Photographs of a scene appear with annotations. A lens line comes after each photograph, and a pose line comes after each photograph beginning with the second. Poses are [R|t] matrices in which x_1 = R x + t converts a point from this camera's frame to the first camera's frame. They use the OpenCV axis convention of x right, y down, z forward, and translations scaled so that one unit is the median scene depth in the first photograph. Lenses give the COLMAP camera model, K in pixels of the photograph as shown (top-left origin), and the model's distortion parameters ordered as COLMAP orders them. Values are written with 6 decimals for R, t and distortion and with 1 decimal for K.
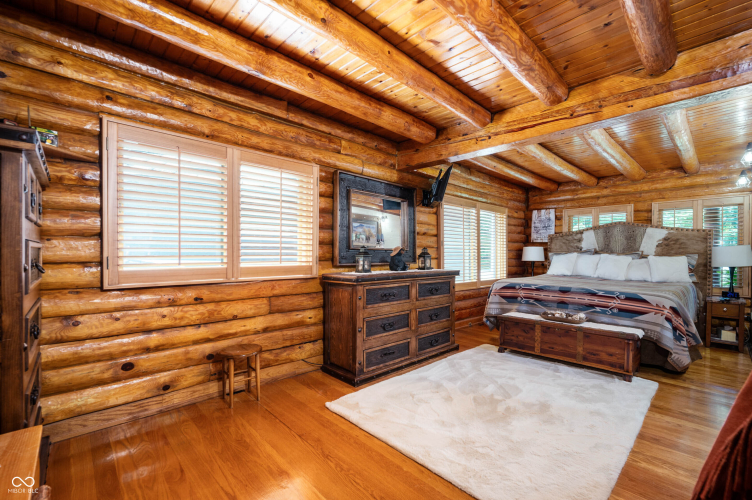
lens RADIAL K [[314.7, 0, 375.3], [0, 314.7, 253.2], [0, 0, 1]] dist [-0.000349, 0.000031]
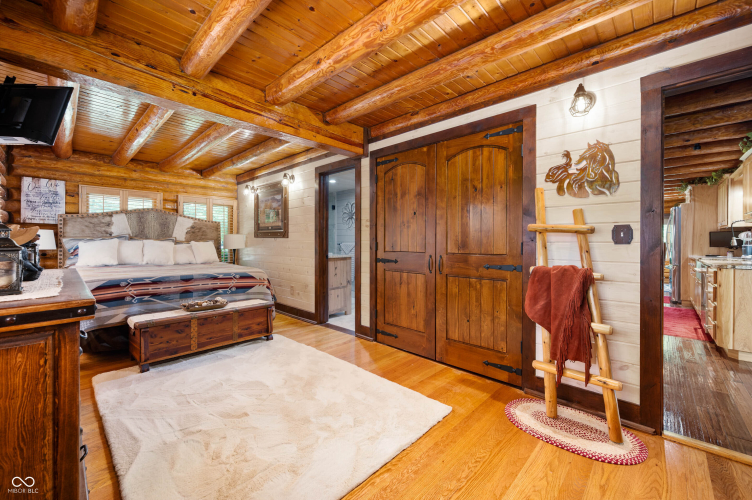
lens RADIAL K [[305.7, 0, 369.3], [0, 305.7, 240.0], [0, 0, 1]] dist [-0.002616, -0.000208]
pose [[-0.030805, -0.002774, 0.999522, -0.257547], [-0.004572, 0.999986, 0.002634, -0.003089], [-0.999515, -0.004488, -0.030817, 0.359995]]
